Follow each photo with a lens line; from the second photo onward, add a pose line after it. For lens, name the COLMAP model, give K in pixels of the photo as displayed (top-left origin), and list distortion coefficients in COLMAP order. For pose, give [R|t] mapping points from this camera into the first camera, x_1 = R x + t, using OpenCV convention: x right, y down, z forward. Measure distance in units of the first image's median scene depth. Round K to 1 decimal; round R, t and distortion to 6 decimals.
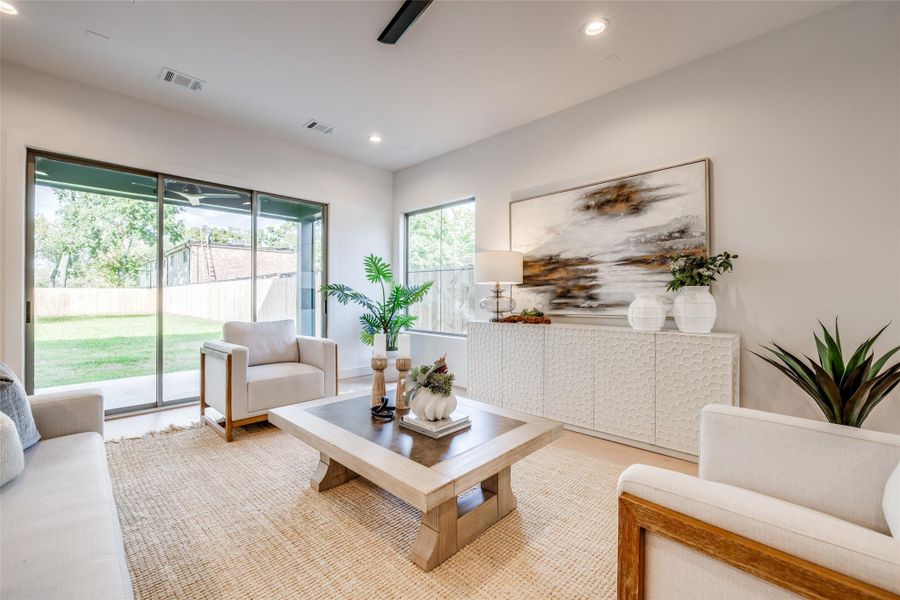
lens RADIAL K [[376.8, 0, 452.9], [0, 376.8, 296.5], [0, 0, 1]] dist [-0.002517, -0.000486]
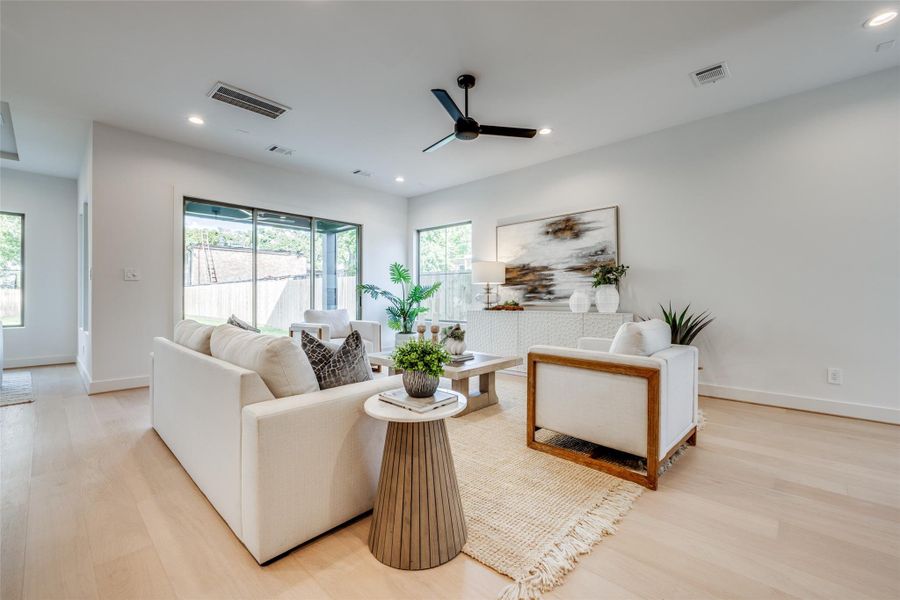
lens RADIAL K [[376.8, 0, 452.9], [0, 376.8, 296.5], [0, 0, 1]] dist [-0.002517, -0.000486]
pose [[0.999704, -0.003679, 0.024051, -0.053963], [0.003724, 0.999991, -0.001801, 0.018259], [-0.024044, 0.001890, 0.999709, -0.469641]]
